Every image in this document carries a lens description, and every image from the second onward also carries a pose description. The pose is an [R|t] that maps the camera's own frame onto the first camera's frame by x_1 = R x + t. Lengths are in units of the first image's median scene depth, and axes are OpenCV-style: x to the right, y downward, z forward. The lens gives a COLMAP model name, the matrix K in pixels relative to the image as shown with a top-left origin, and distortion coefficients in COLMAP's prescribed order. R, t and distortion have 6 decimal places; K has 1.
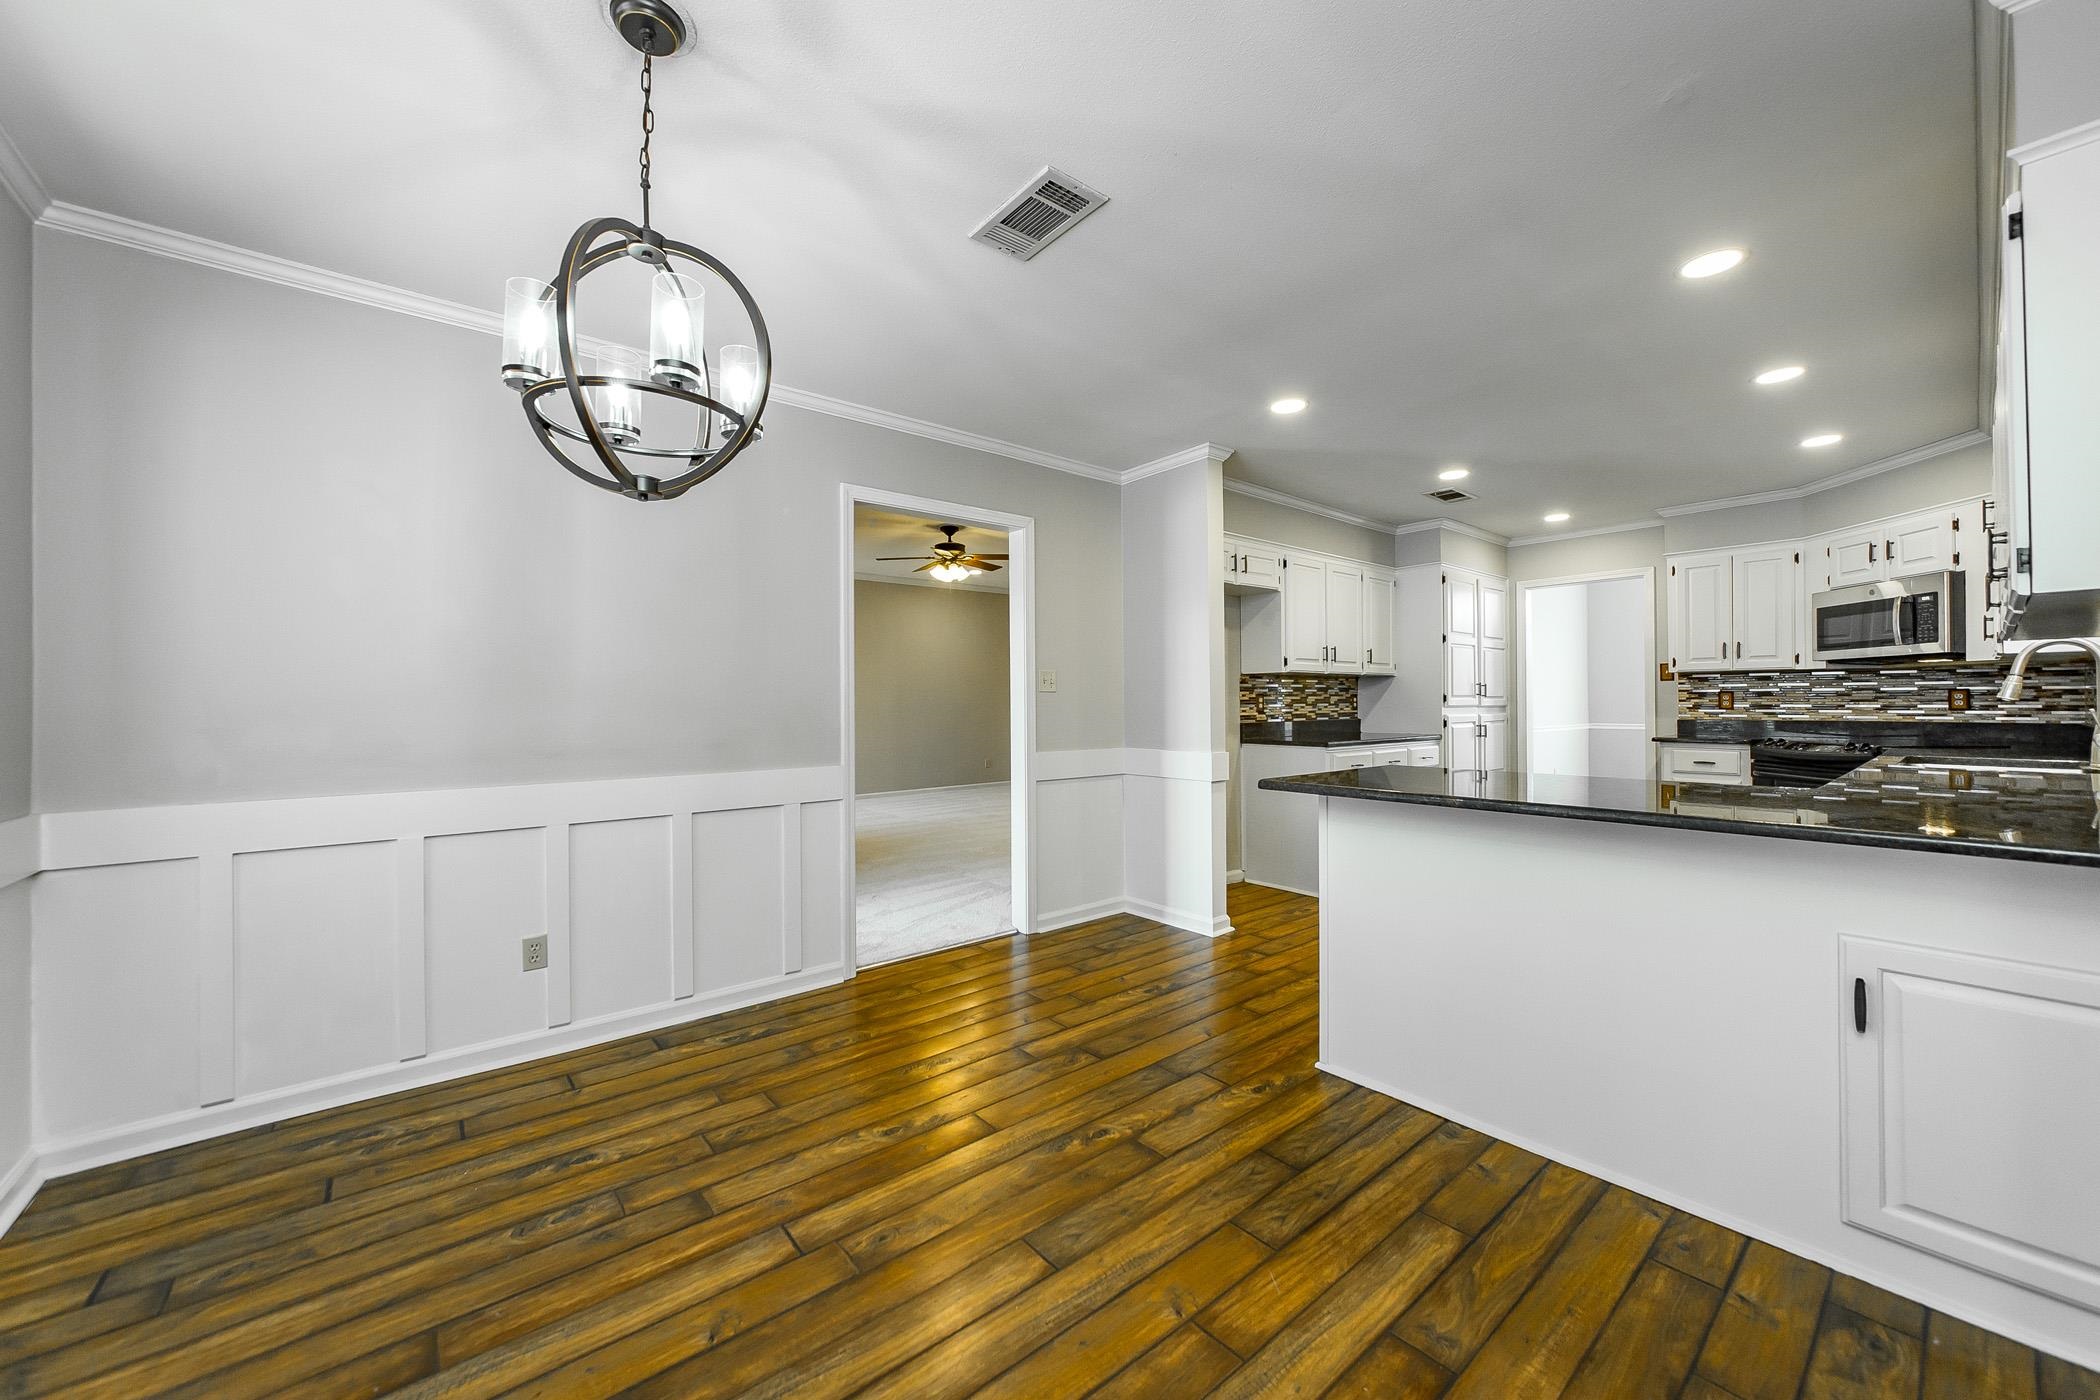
lens RADIAL K [[776.1, 0, 1043.7], [0, 776.1, 696.5], [0, 0, 1]] dist [-0.011243, 0.002220]
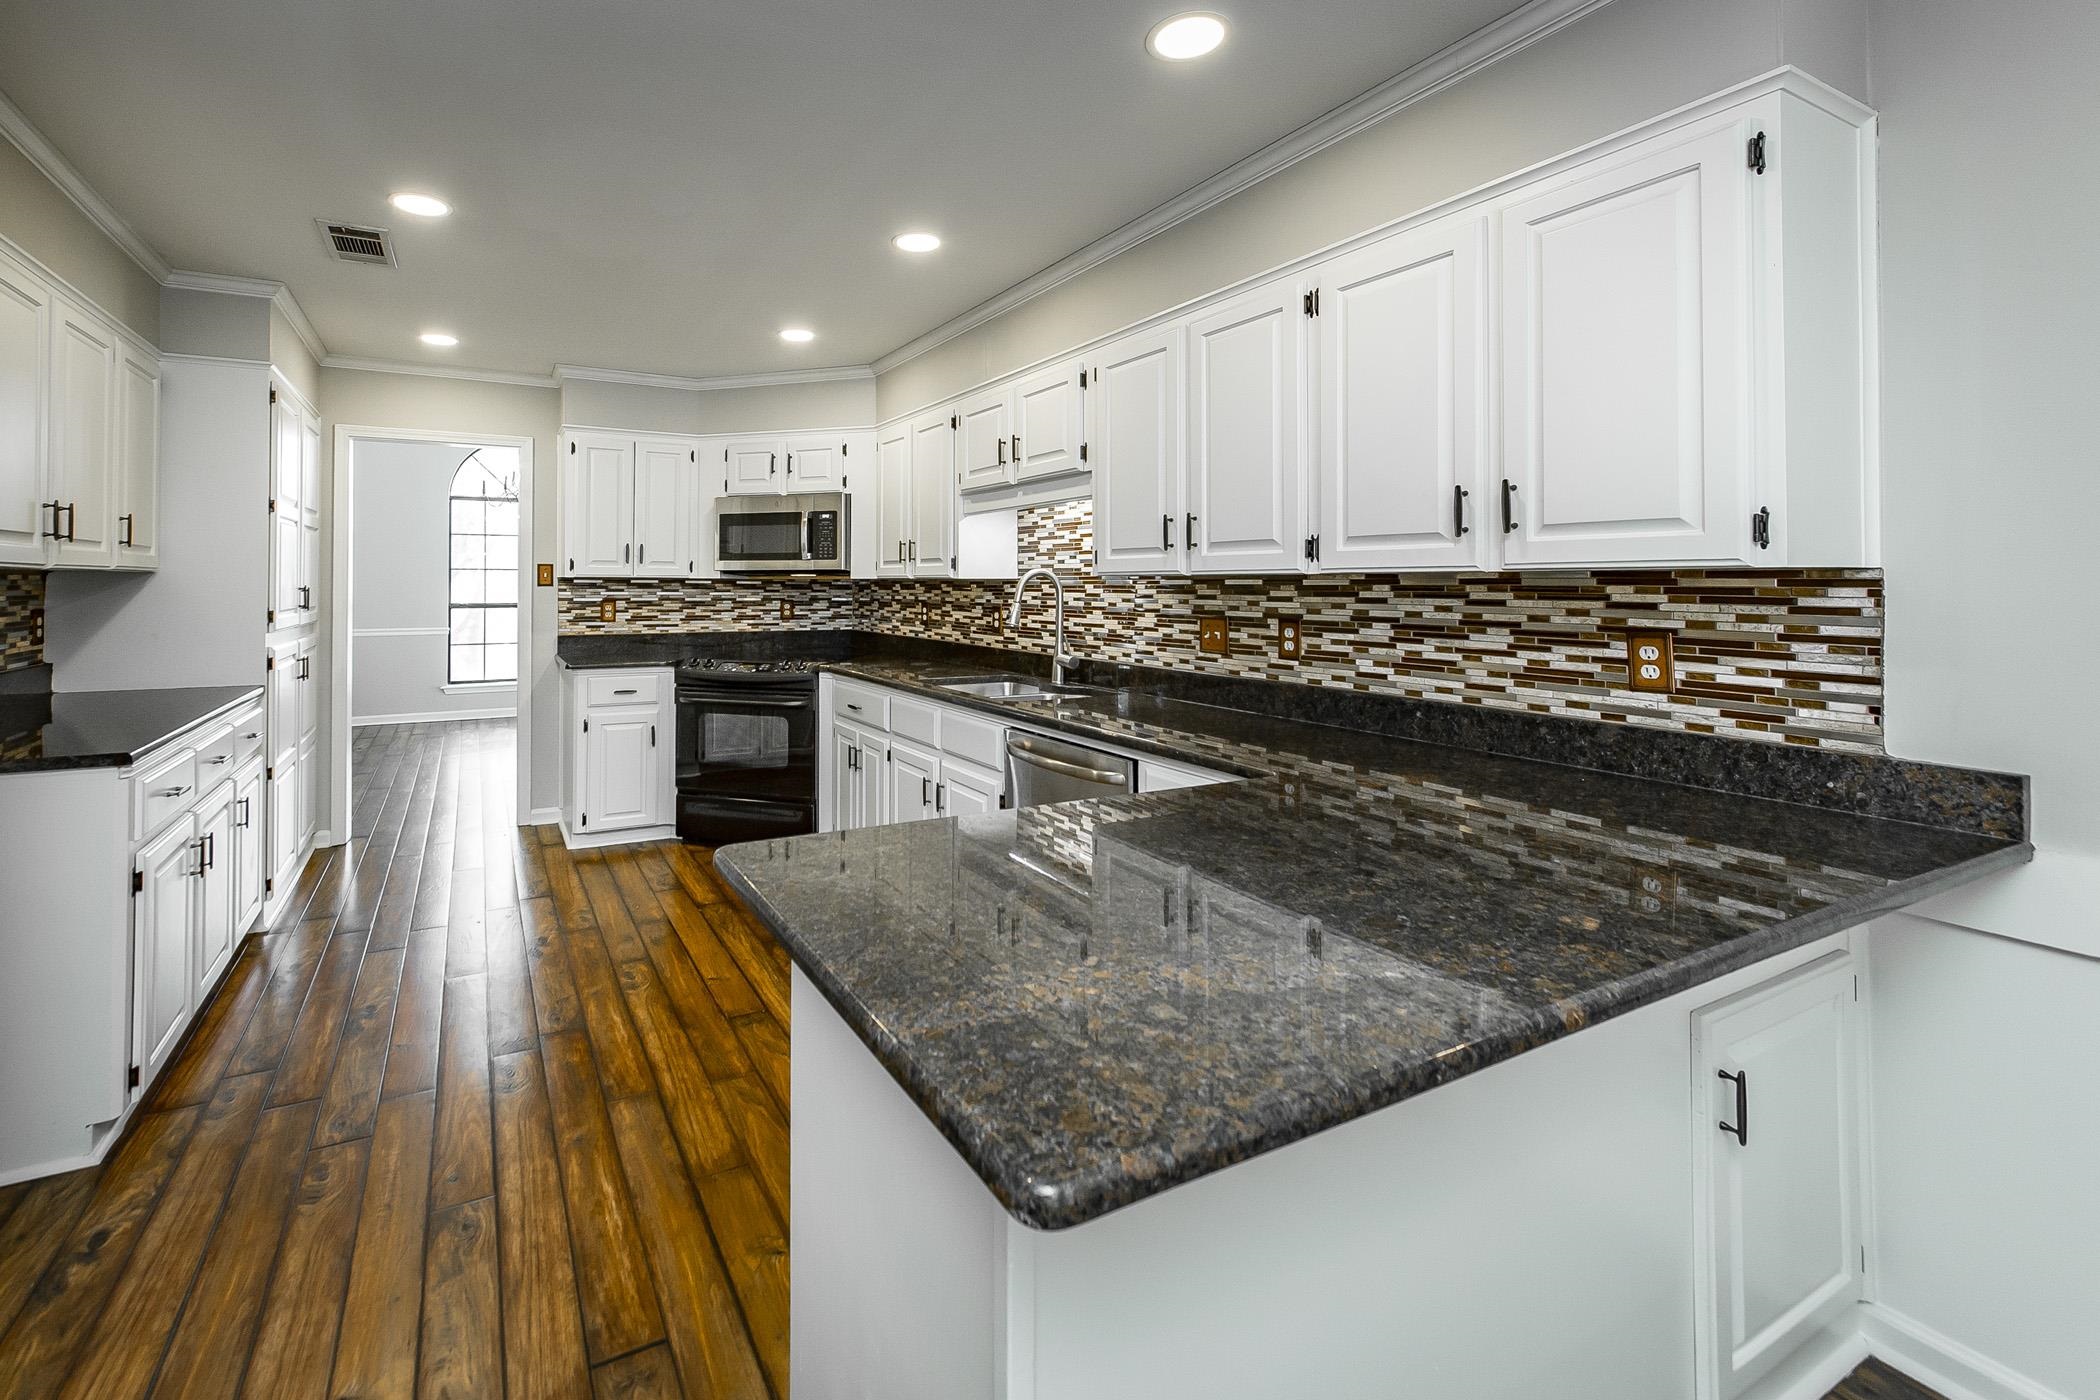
lens RADIAL K [[879.7, 0, 929.4], [0, 879.7, 578.8], [0, 0, 1]] dist [0.001228, -0.000810]
pose [[0.212905, 0.011223, 0.977009, 0.023168], [-0.012528, 0.999883, -0.008756, -0.030652], [-0.976993, -0.010376, 0.213020, 0.530941]]
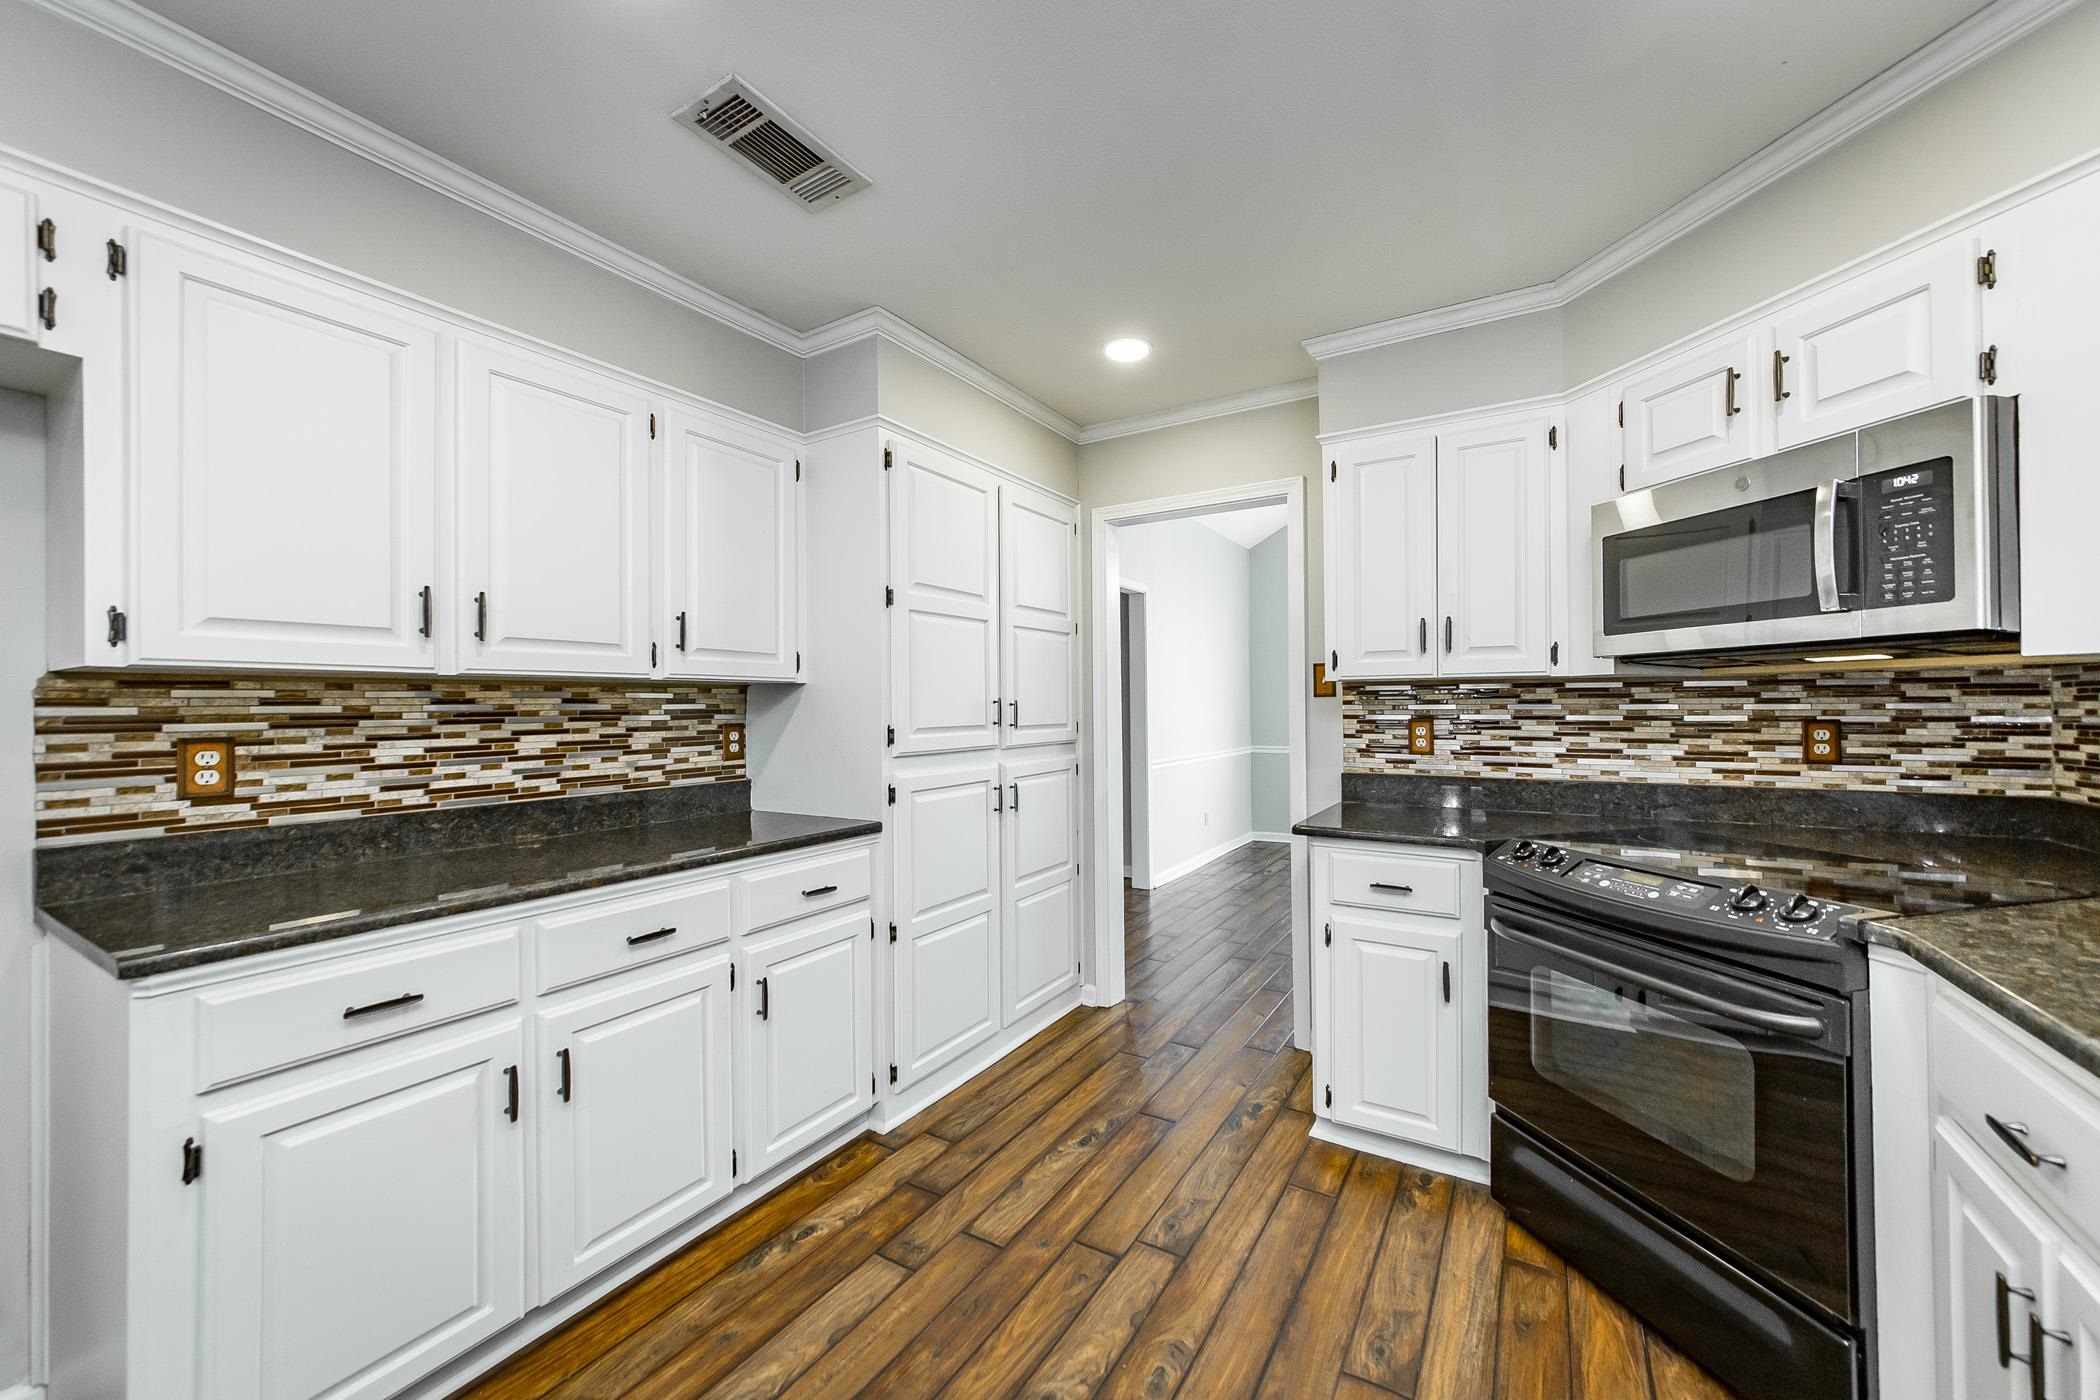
lens RADIAL K [[812.8, 0, 1059.2], [0, 812.8, 699.3], [0, 0, 1]] dist [-0.013897, 0.000576]
pose [[0.938604, 0.001513, 0.344992, 0.560727], [-0.000183, 0.999992, -0.003887, -0.020508], [-0.344995, 0.003585, 0.938598, 0.681447]]
